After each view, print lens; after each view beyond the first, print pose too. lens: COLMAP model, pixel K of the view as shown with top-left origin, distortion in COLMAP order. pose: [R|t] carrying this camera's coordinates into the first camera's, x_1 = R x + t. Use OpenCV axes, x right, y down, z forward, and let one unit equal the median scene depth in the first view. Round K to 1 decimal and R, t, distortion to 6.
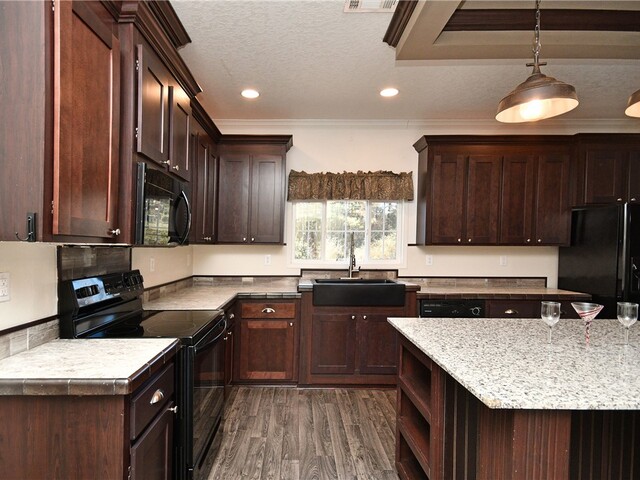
lens RADIAL K [[350.1, 0, 296.8], [0, 350.1, 270.6], [0, 0, 1]] dist [-0.004899, 0.002038]
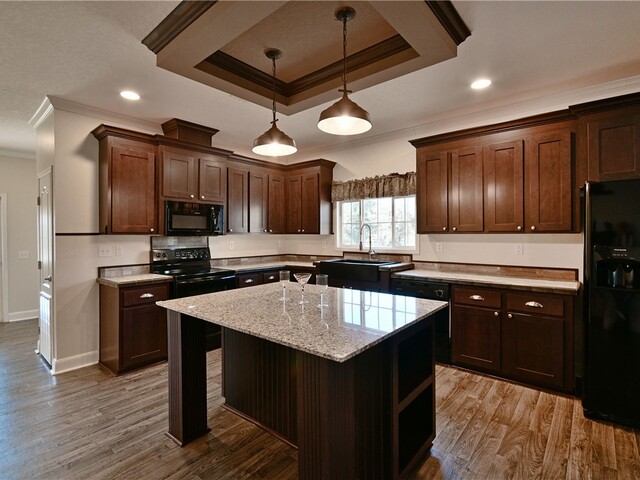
lens RADIAL K [[319.2, 0, 333.4], [0, 319.2, 231.3], [0, 0, 1]] dist [0.005756, -0.006202]
pose [[0.786663, -0.012867, -0.617249, 0.771471], [-0.038987, 0.996752, -0.070466, 0.005362], [0.616151, 0.079497, 0.783606, 0.007765]]
